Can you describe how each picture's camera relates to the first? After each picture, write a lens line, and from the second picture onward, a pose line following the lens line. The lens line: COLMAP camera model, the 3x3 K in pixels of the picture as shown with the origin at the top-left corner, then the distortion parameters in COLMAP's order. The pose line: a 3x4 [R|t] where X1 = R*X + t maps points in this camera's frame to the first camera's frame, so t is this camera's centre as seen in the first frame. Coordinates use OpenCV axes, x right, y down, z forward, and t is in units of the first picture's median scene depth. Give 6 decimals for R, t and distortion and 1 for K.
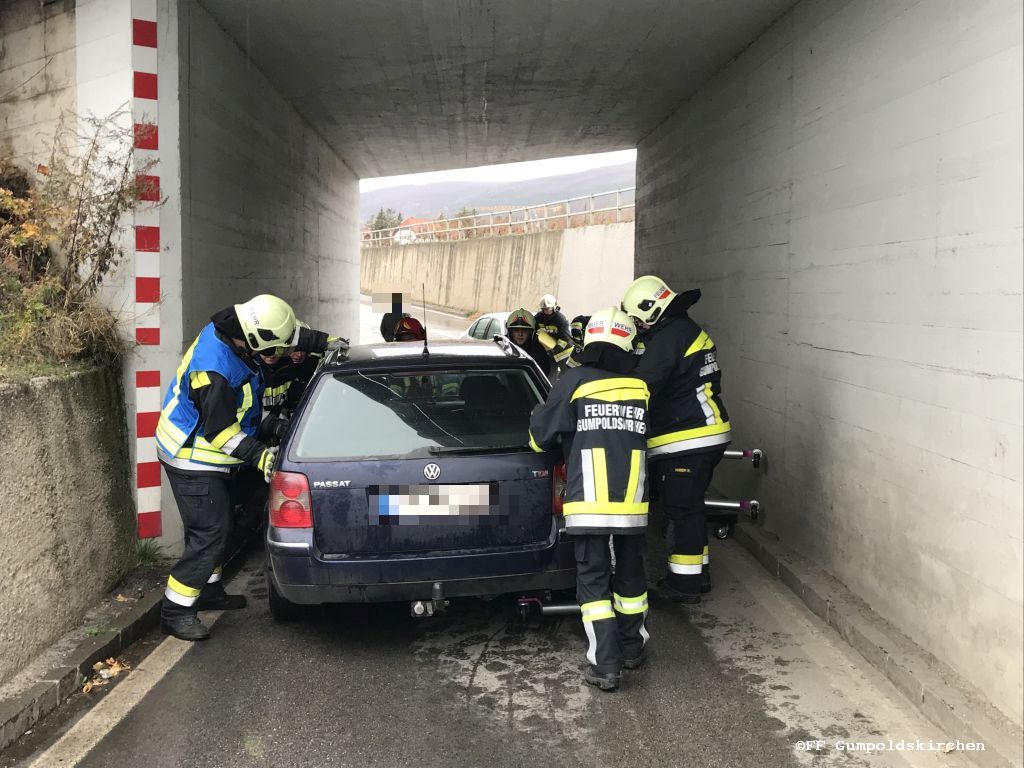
lens RADIAL K [[1226.4, 0, 512.0], [0, 1226.4, 384.0], [0, 0, 1]] dist [0.014242, 0.005377]
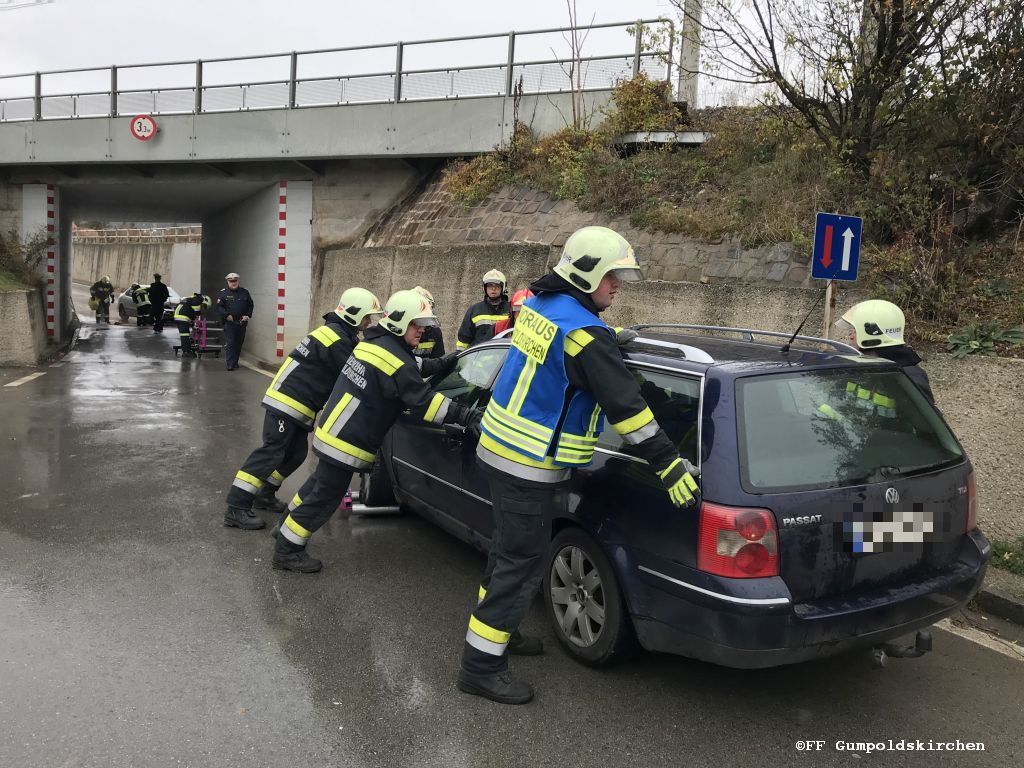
lens RADIAL K [[837.3, 0, 490.2], [0, 837.3, 386.2], [0, 0, 1]] dist [0.053783, -0.071346]
pose [[0.921383, -0.001866, 0.388652, -0.036895], [-0.014888, 0.999085, 0.040092, 0.089991], [-0.388371, -0.042726, 0.920512, -1.090724]]
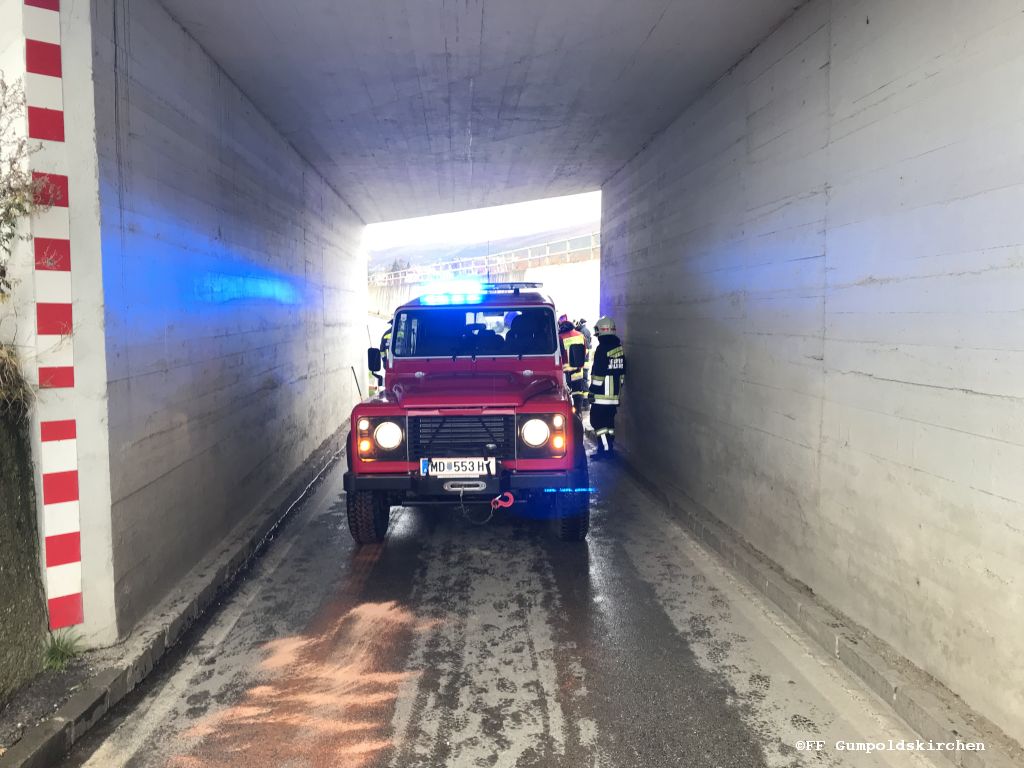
lens RADIAL K [[837.3, 0, 490.2], [0, 837.3, 386.2], [0, 0, 1]] dist [0.053783, -0.071346]
pose [[0.999913, -0.012524, 0.004132, -0.009993], [0.012485, 0.999879, 0.009327, -0.019780], [-0.004248, -0.009274, 0.999948, 0.258292]]
